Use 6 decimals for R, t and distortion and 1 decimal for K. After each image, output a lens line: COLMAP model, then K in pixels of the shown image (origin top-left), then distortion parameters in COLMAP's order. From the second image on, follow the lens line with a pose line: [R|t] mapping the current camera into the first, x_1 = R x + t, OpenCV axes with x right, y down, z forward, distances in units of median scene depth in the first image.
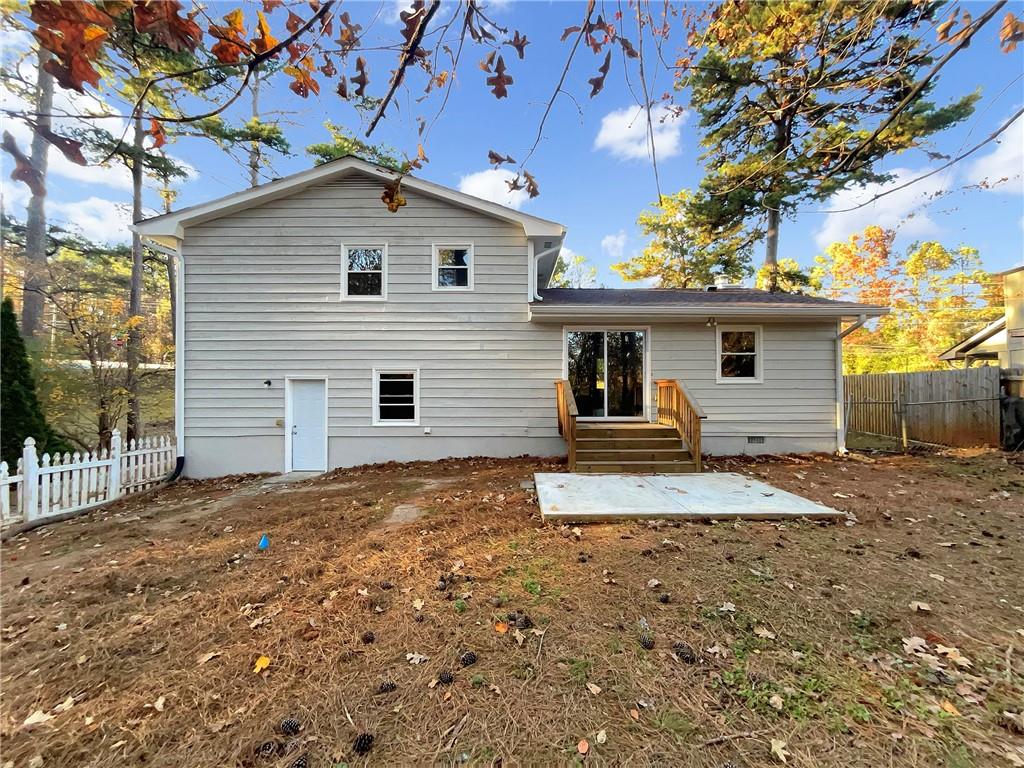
lens RADIAL K [[409.8, 0, 512.0], [0, 409.8, 384.0], [0, 0, 1]] dist [-0.000611, 0.000015]
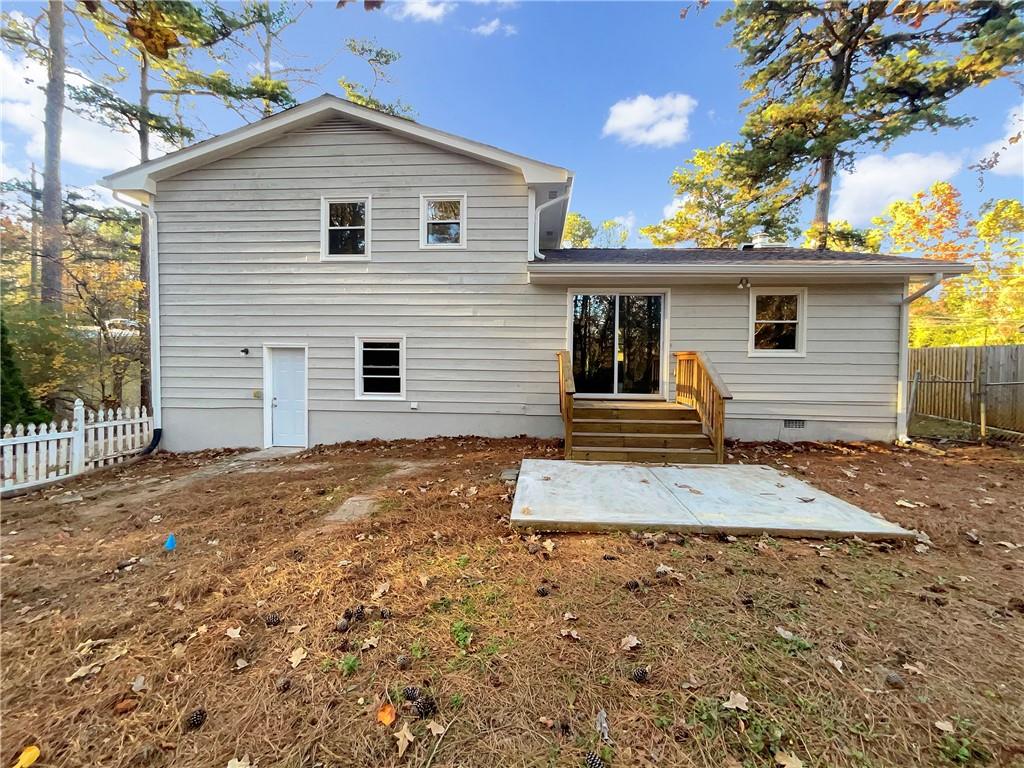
lens RADIAL K [[414.3, 0, 511.1], [0, 414.3, 373.4], [0, 0, 1]] dist [0.008924, -0.005932]
pose [[0.997741, 0.012529, -0.066002, 0.065363], [-0.009604, 0.998965, 0.044449, -0.000104], [0.066491, -0.043715, 0.996829, 0.107644]]
